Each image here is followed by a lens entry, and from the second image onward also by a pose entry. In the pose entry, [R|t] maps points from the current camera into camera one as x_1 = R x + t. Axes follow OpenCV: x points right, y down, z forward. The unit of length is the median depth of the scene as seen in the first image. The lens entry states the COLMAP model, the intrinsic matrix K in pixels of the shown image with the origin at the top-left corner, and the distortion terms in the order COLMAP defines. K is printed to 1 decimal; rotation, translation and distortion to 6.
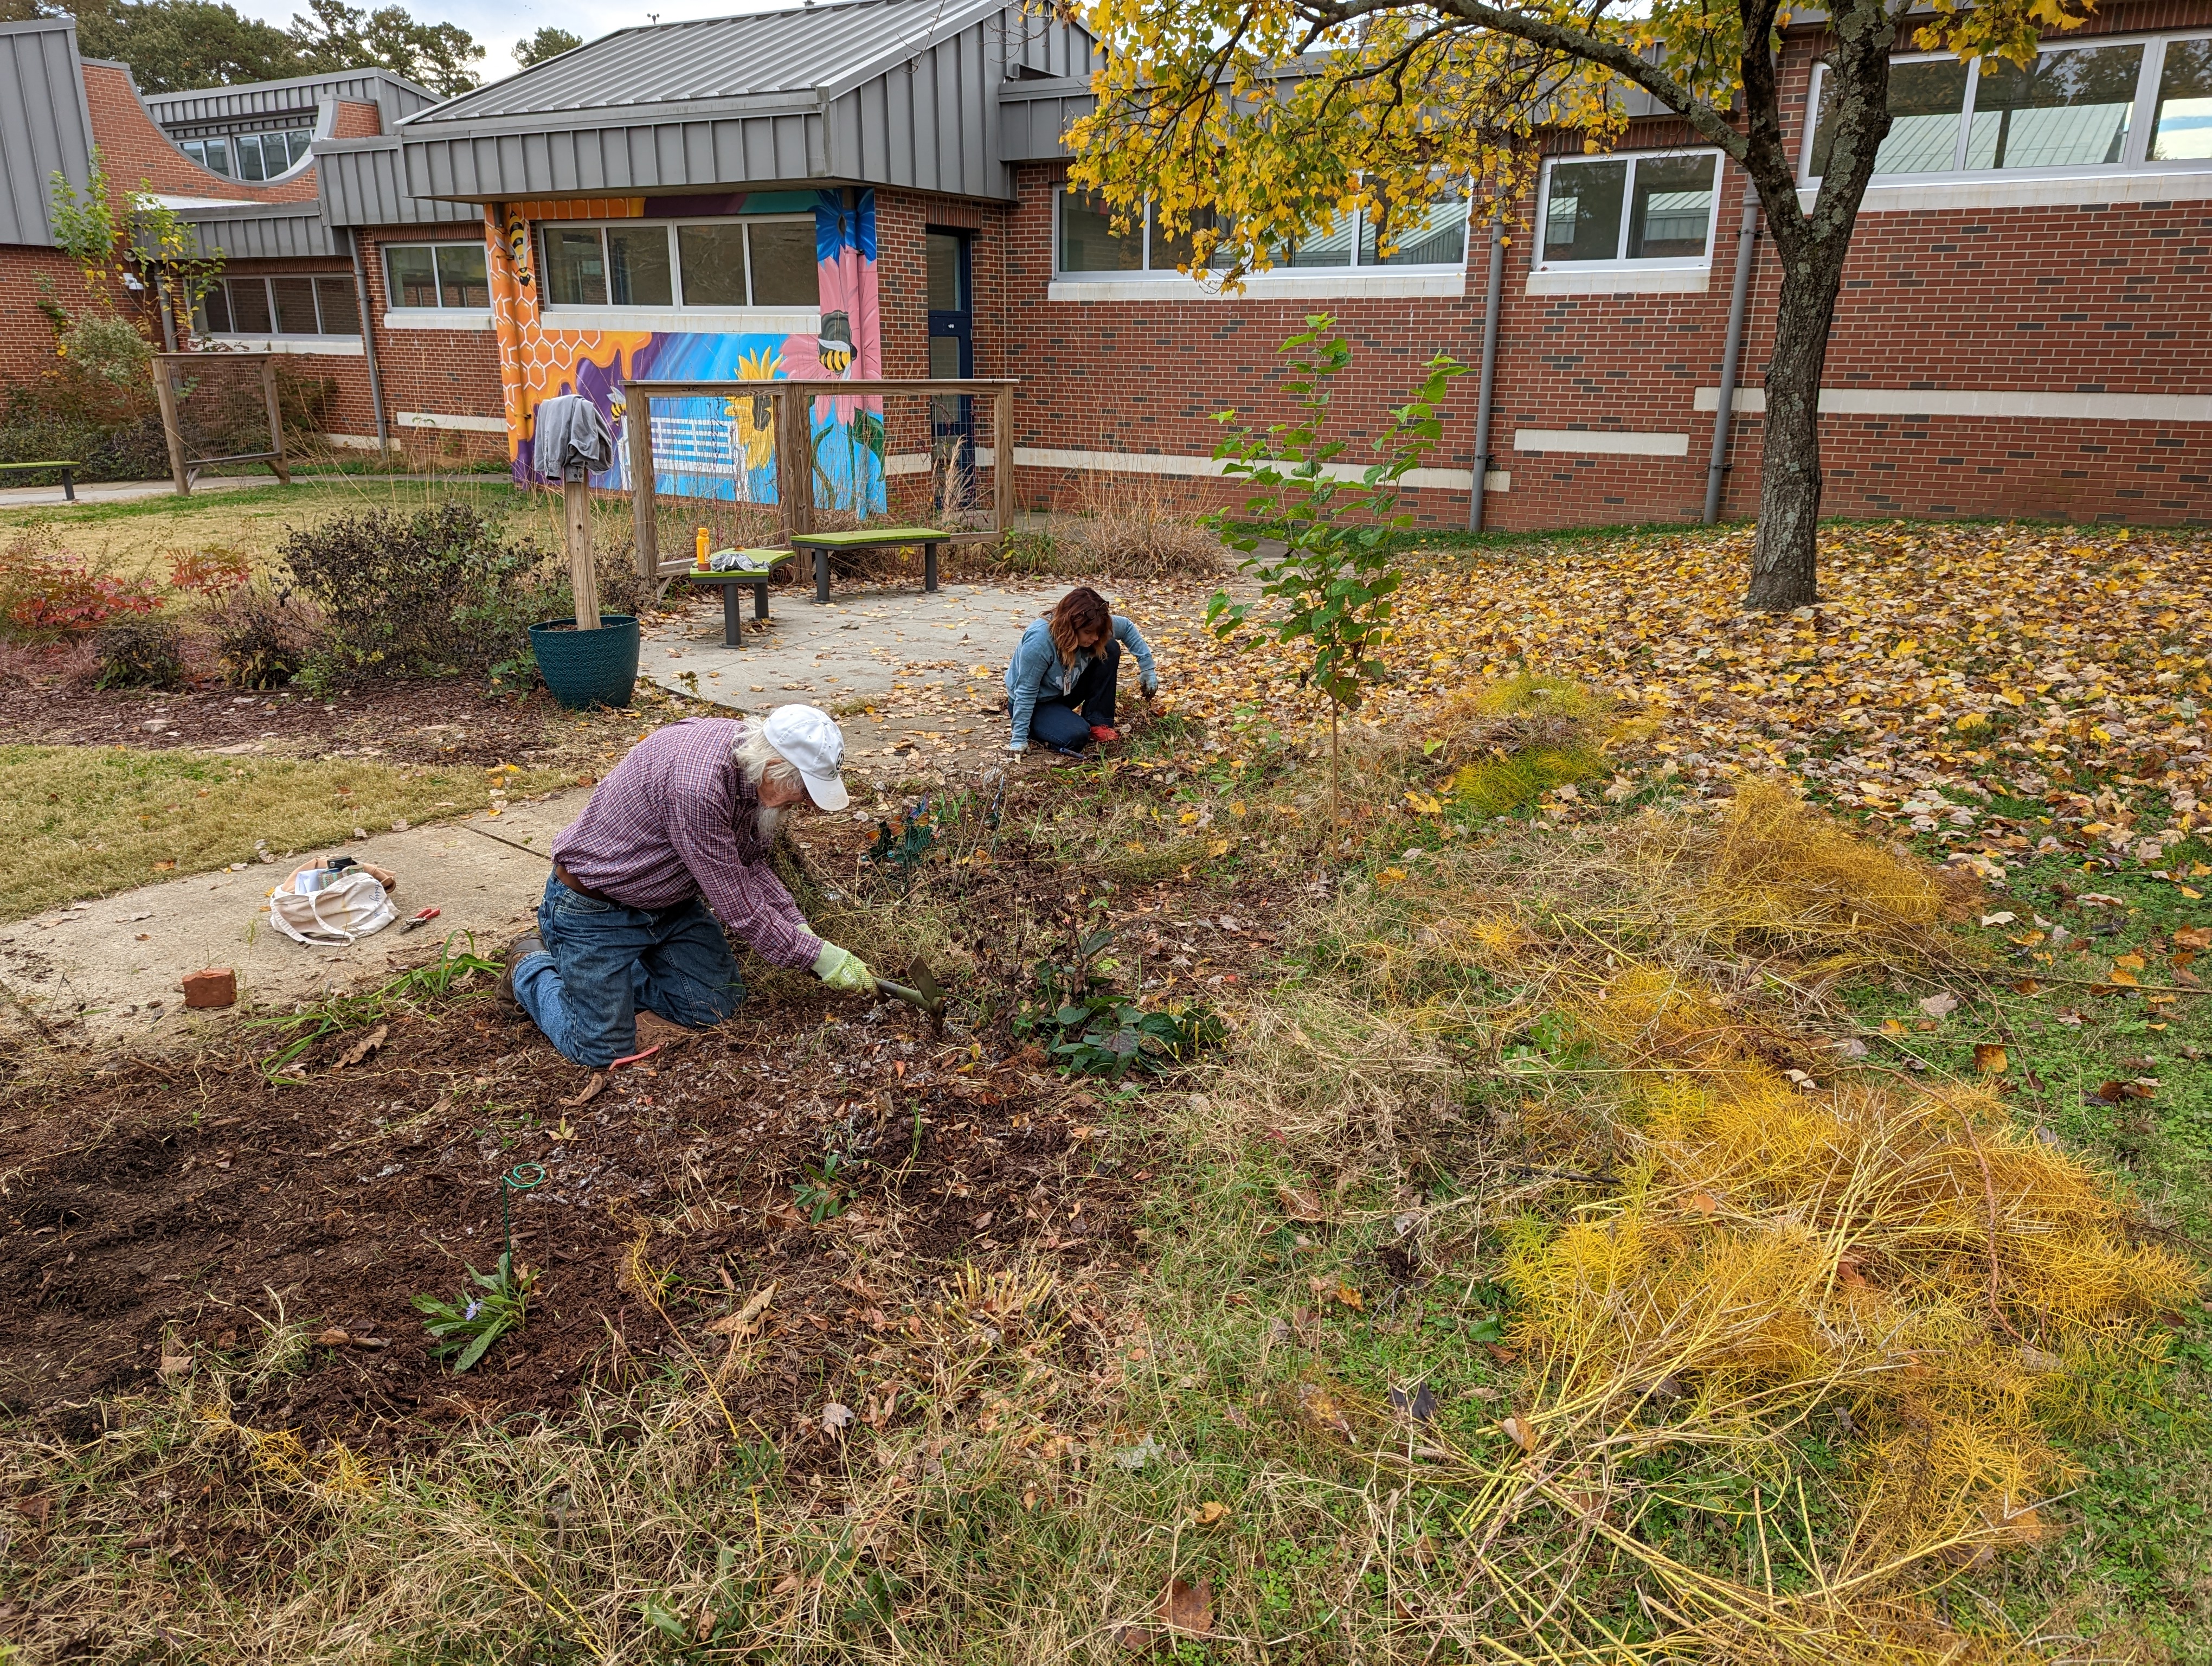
lens RADIAL K [[1578.1, 0, 1137.9], [0, 1578.1, 828.3], [0, 0, 1]] dist [0.059413, -0.059981]
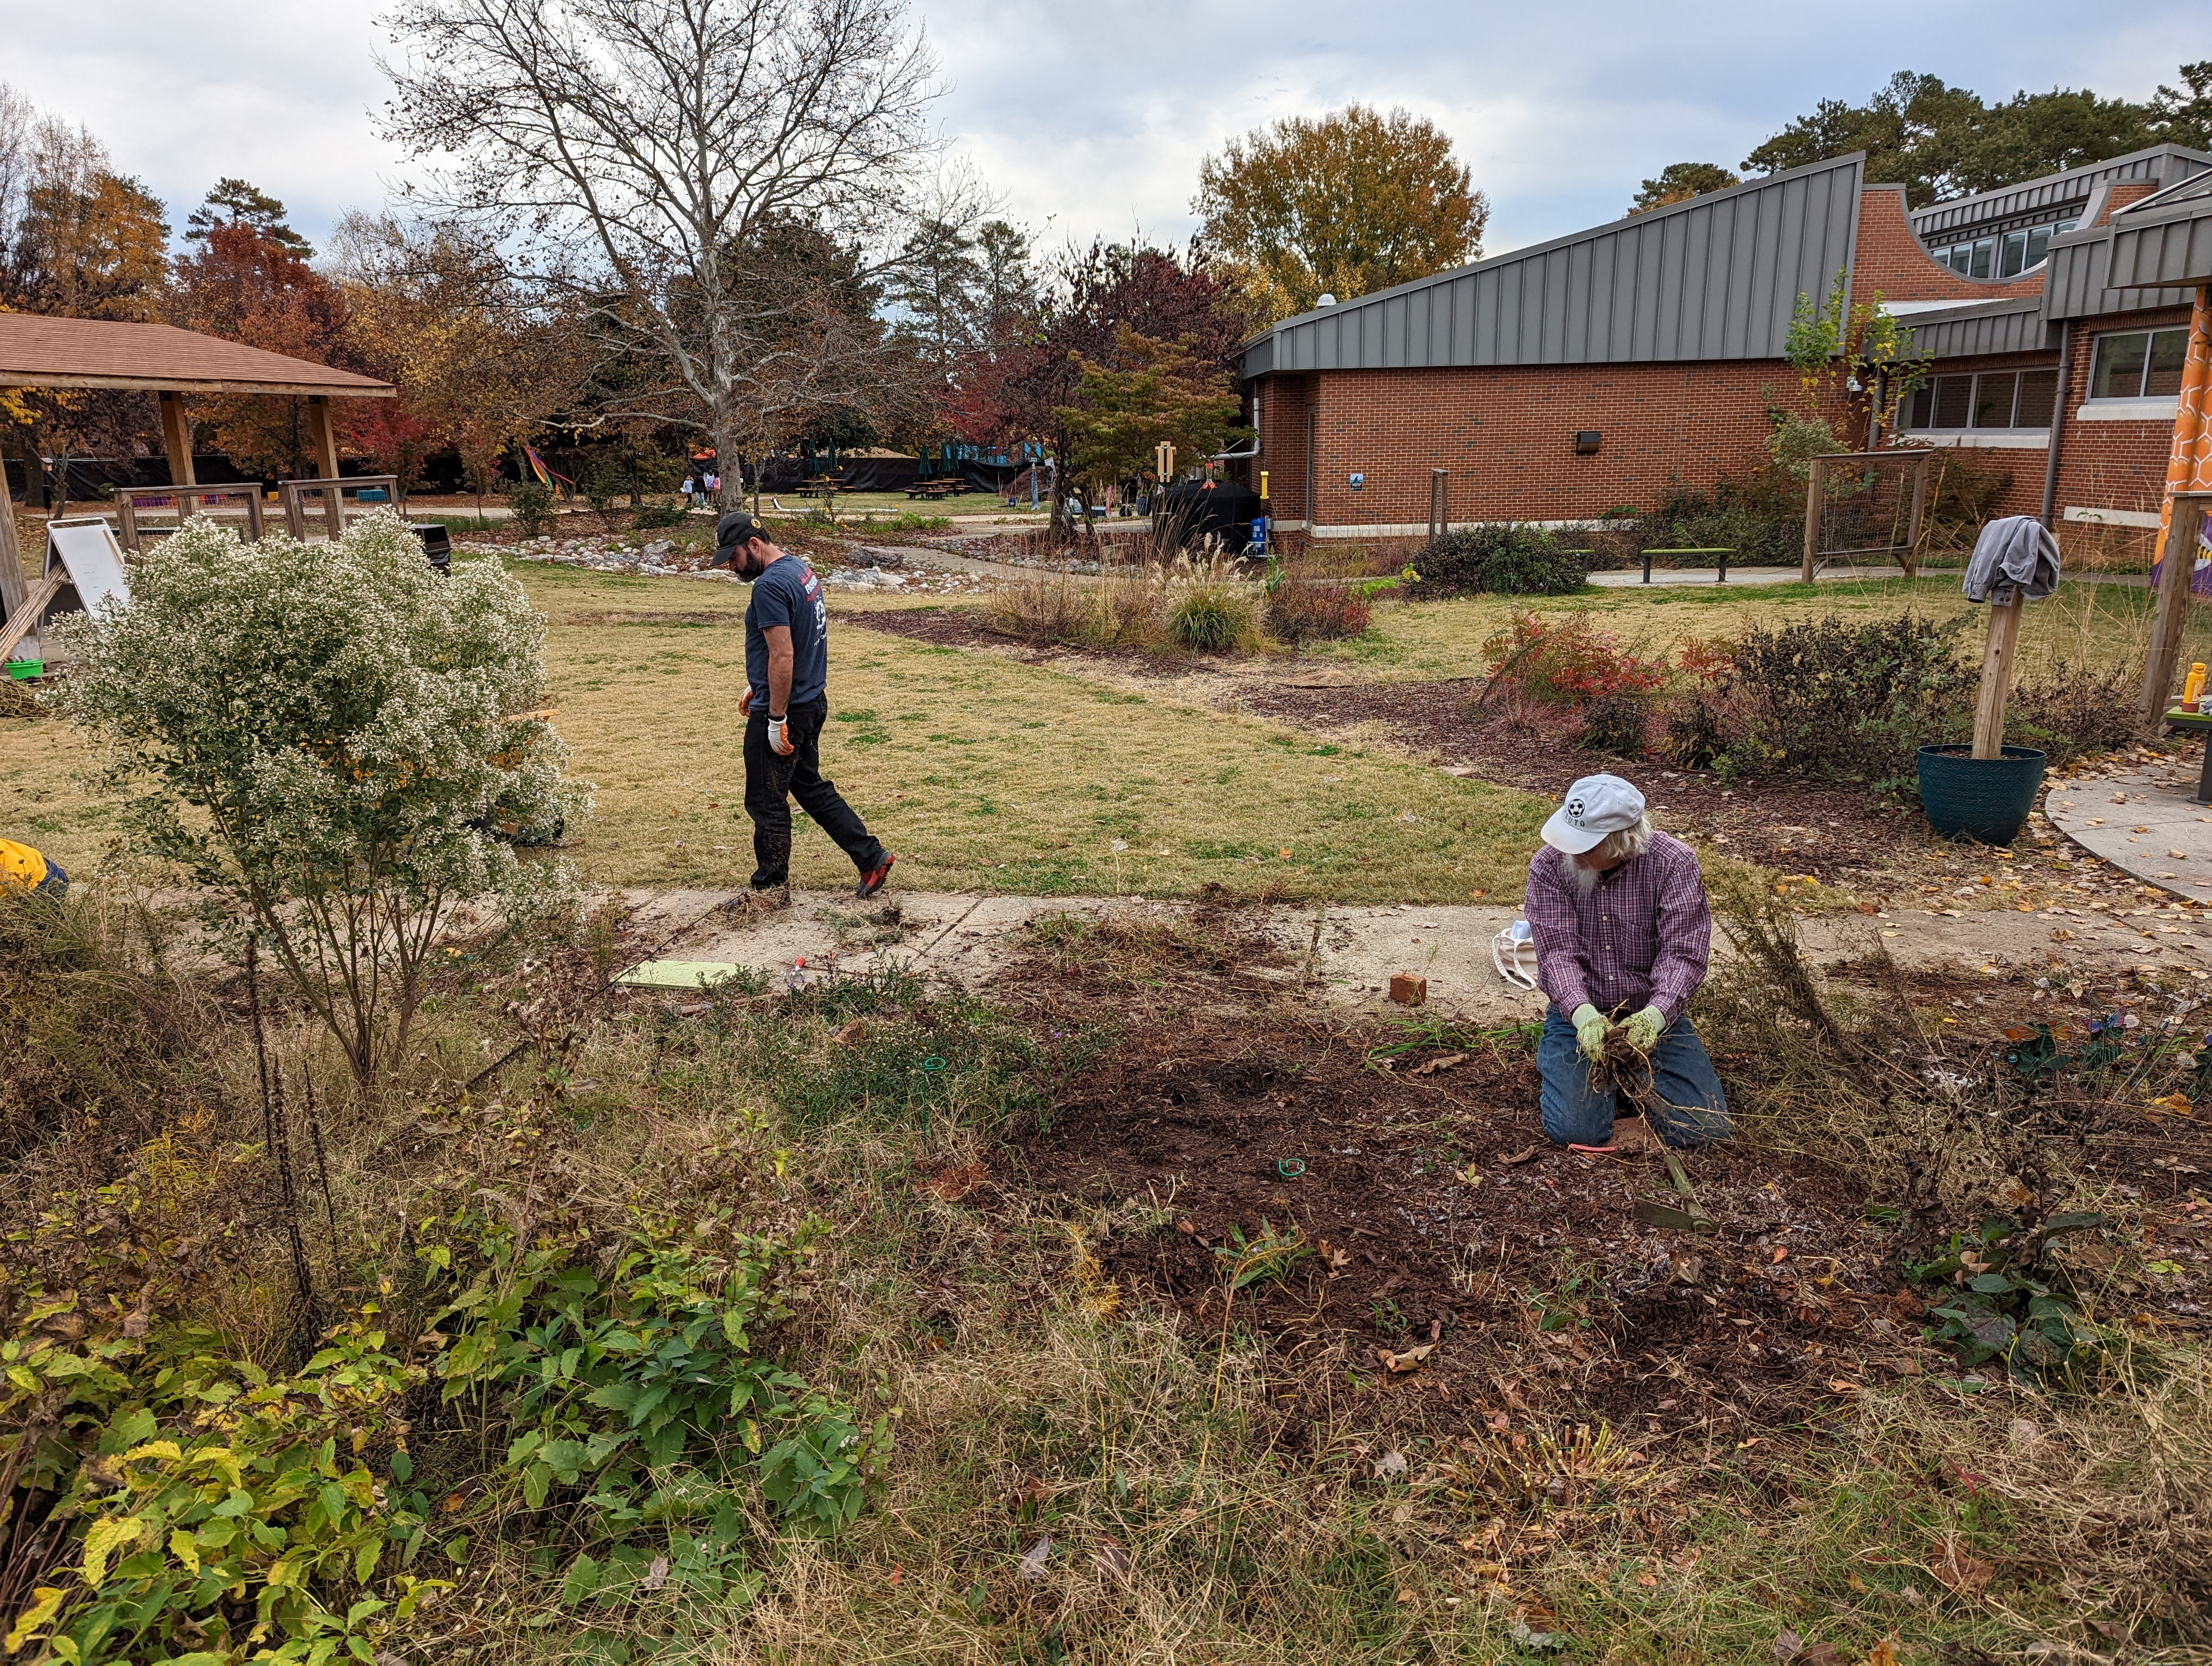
lens RADIAL K [[1550.1, 0, 1054.0], [0, 1550.1, 836.7], [0, 0, 1]] dist [0.056819, -0.040255]
pose [[0.517001, 0.194283, -0.833645, 0.051254], [-0.227592, 0.970046, 0.084926, -0.010556], [0.825173, 0.145824, 0.545733, 0.010737]]
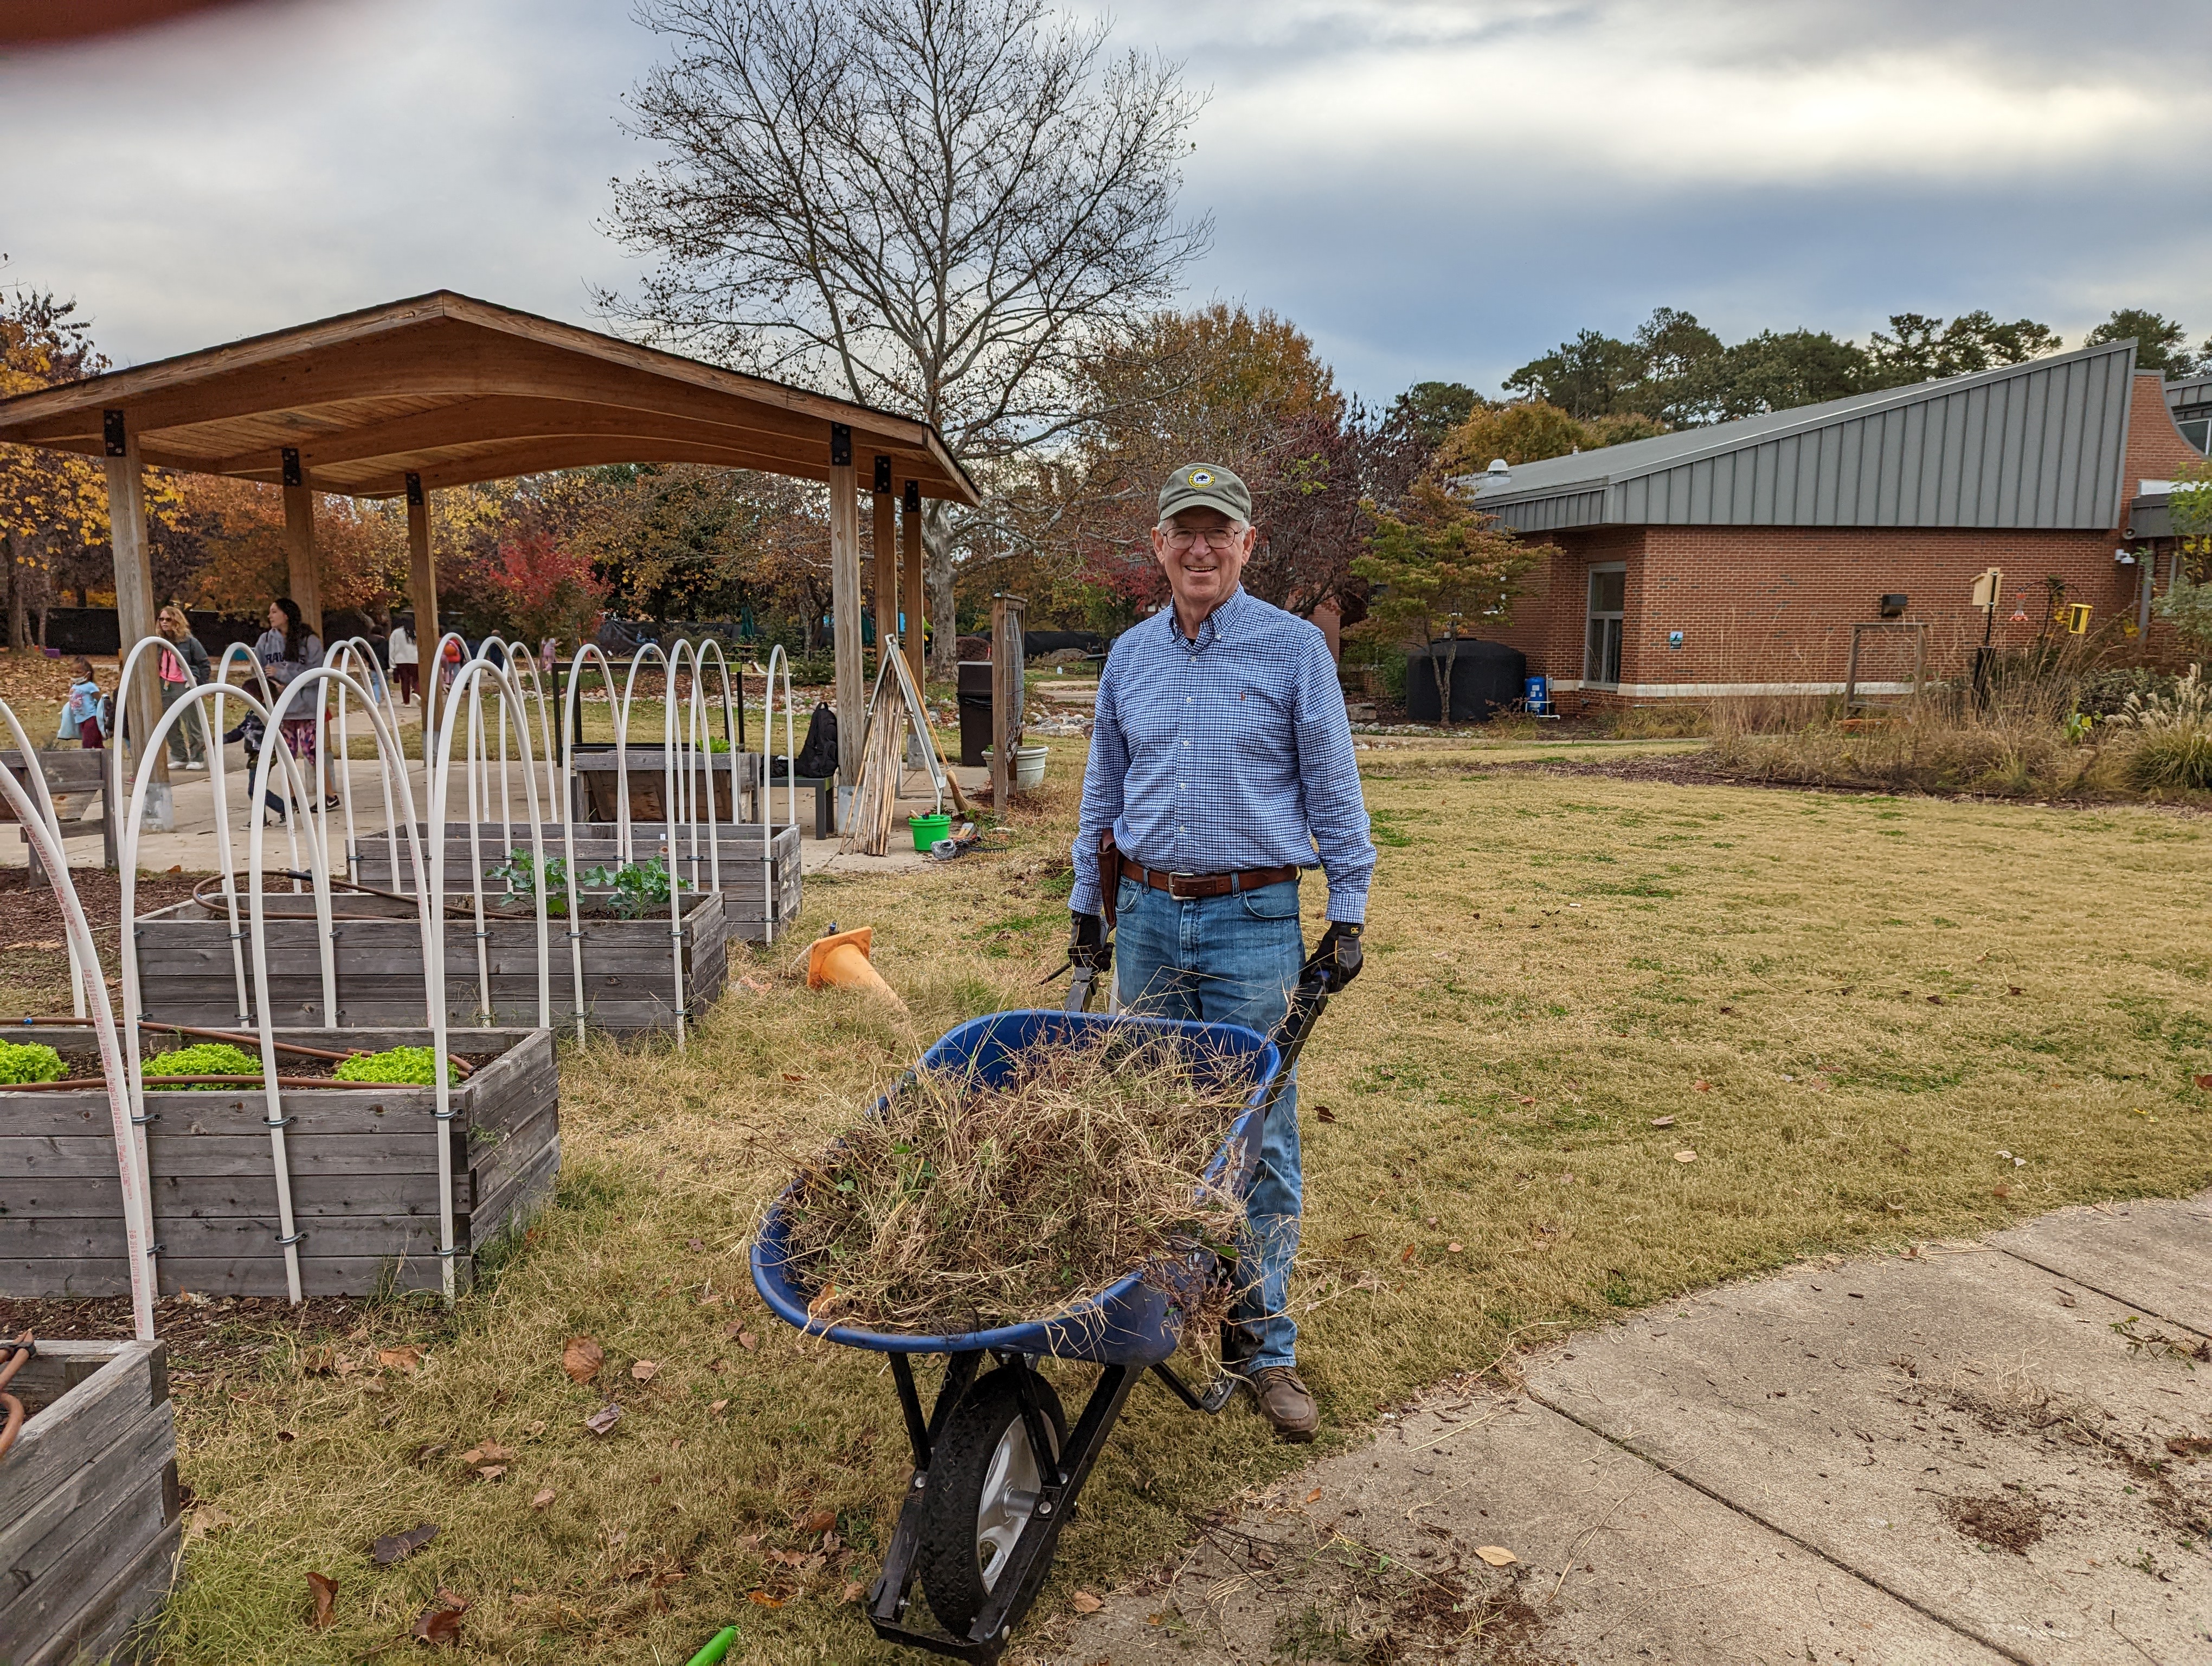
lens RADIAL K [[1597.9, 0, 1106.0], [0, 1597.9, 833.0], [0, 0, 1]] dist [0.097648, -0.119446]
pose [[0.678955, 0.087734, -0.728919, -0.304888], [-0.209669, 0.974657, -0.077986, 0.100688], [0.703604, 0.205781, 0.680144, -0.279144]]
